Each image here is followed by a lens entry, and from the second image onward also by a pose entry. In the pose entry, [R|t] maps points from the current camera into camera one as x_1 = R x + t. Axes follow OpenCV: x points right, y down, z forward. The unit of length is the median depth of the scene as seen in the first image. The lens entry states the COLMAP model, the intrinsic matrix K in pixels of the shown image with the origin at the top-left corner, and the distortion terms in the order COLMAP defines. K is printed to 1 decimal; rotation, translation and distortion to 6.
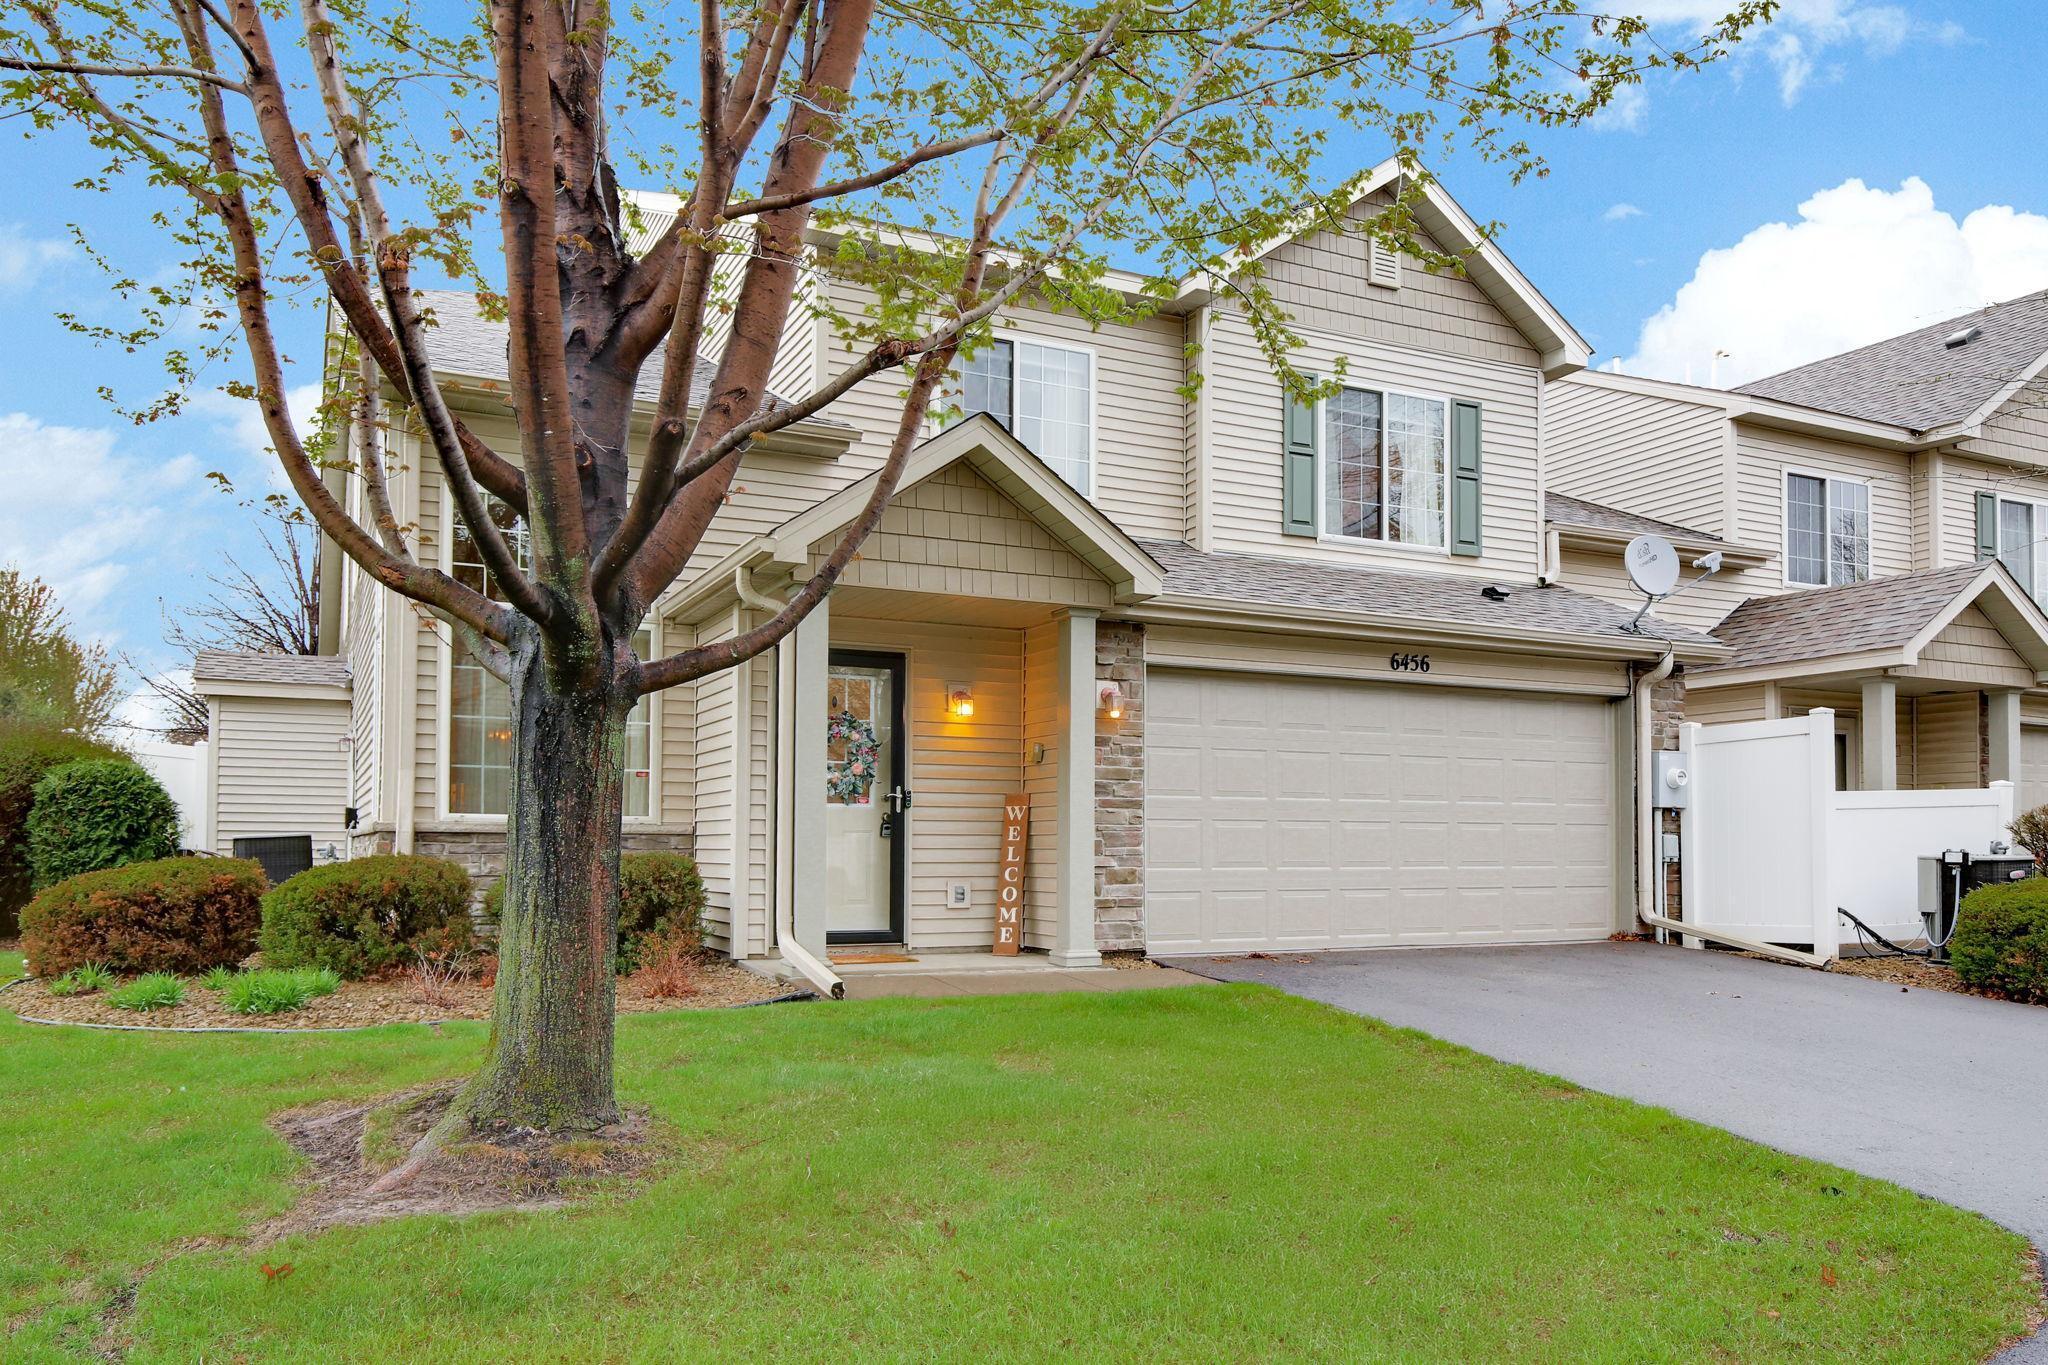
lens RADIAL K [[1463.9, 0, 1022.2], [0, 1463.9, 800.0], [0, 0, 1]] dist [0.000869, 0.000146]
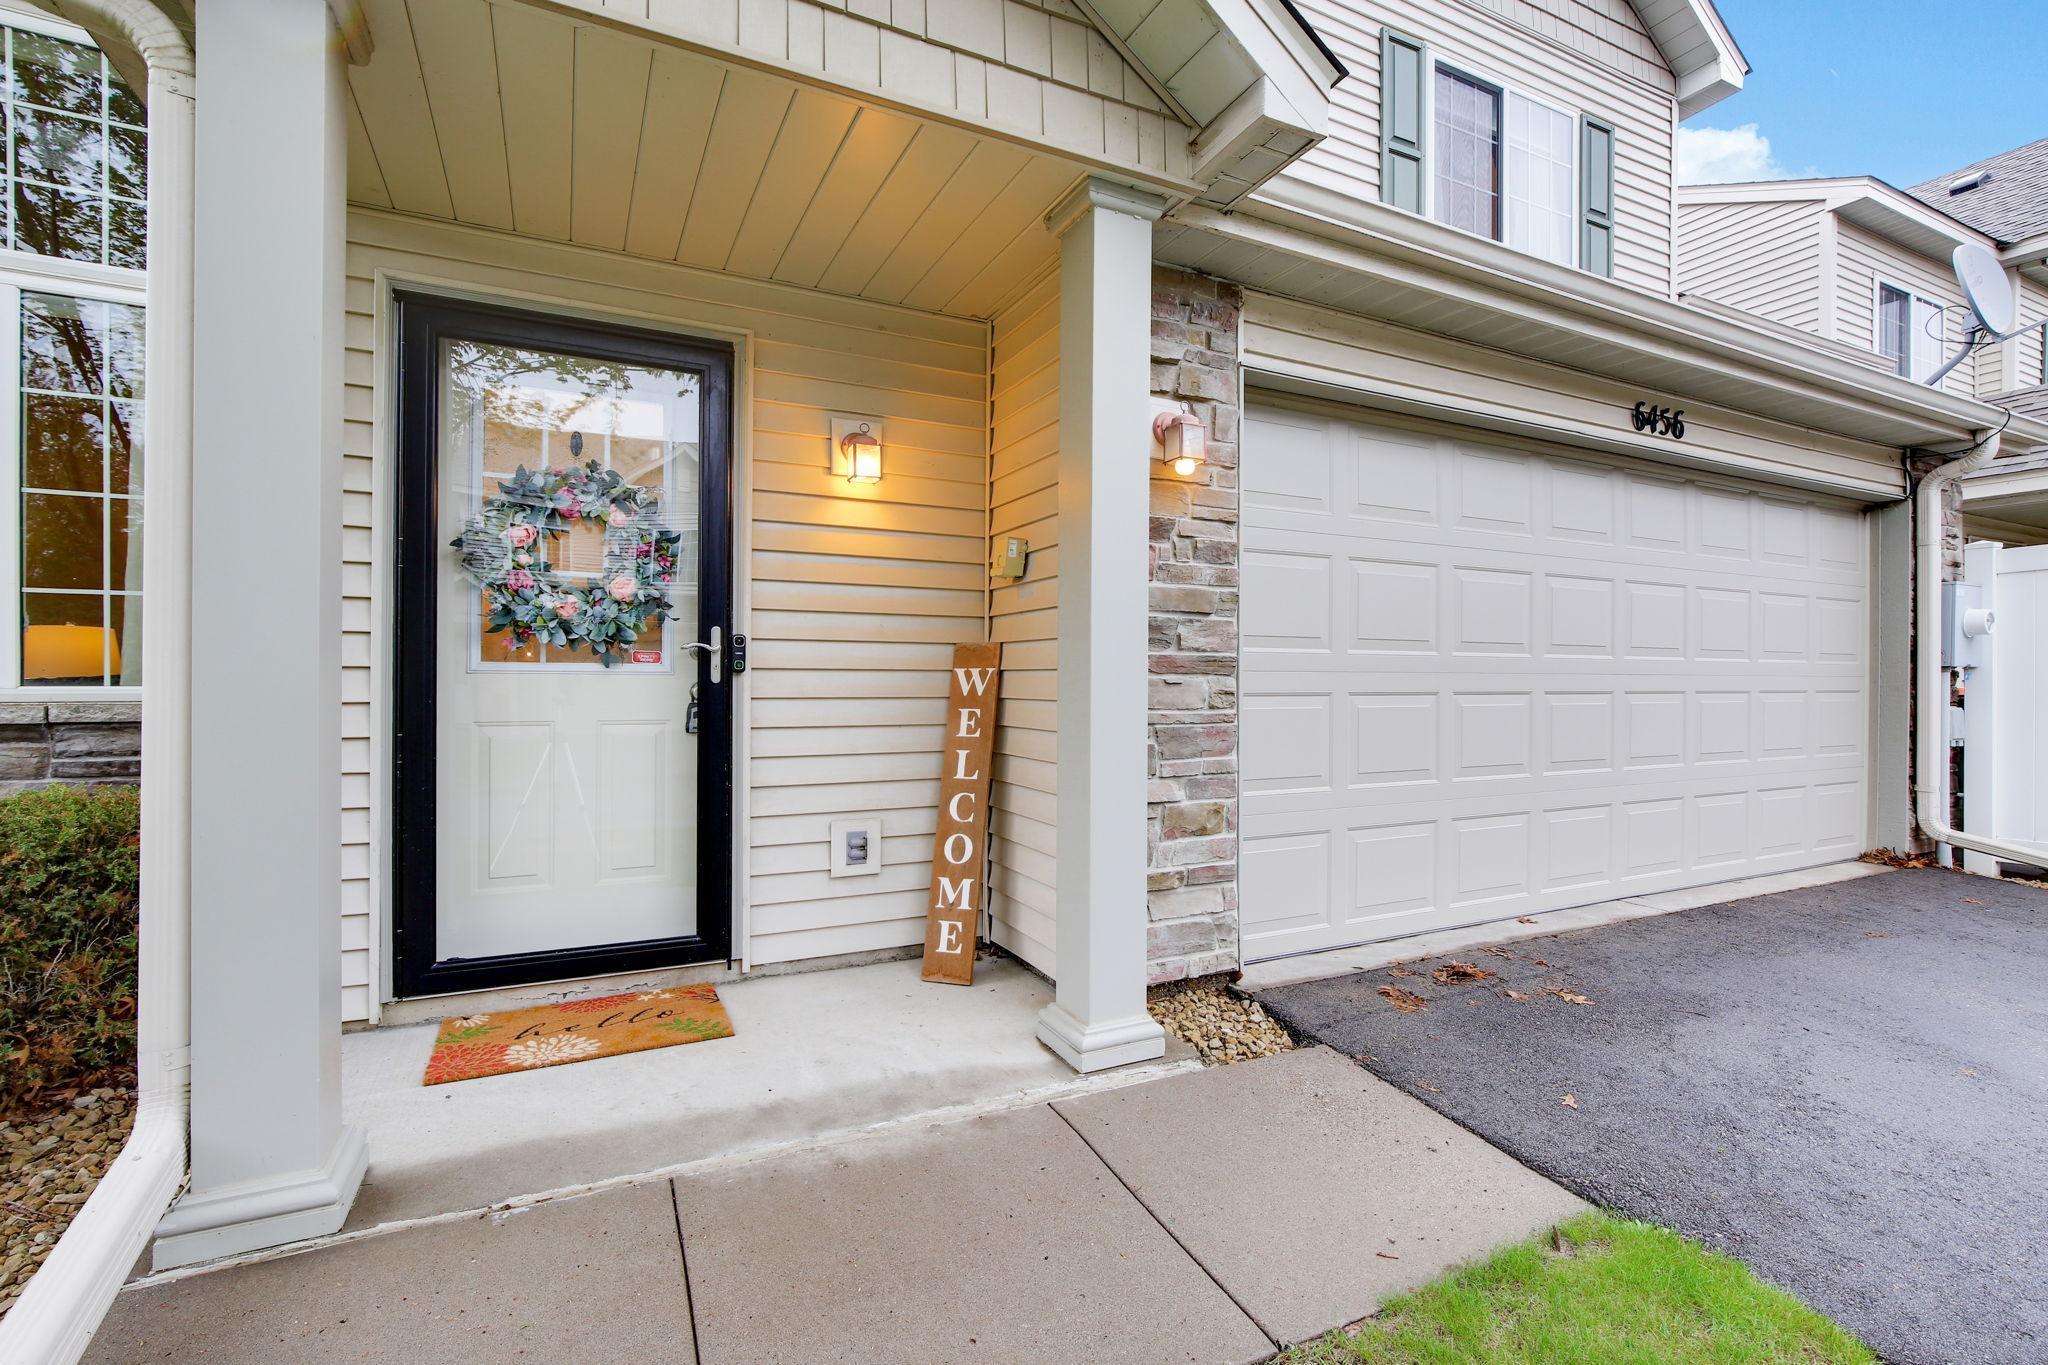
lens RADIAL K [[955.6, 0, 1040.7], [0, 955.6, 673.6], [0, 0, 1]] dist [-0.034815, 0.013763]
pose [[0.999832, 0.001487, 0.018254, 0.013030], [-0.001970, 0.999648, 0.026462, -0.002656], [-0.018208, -0.026494, 0.999483, 0.687751]]
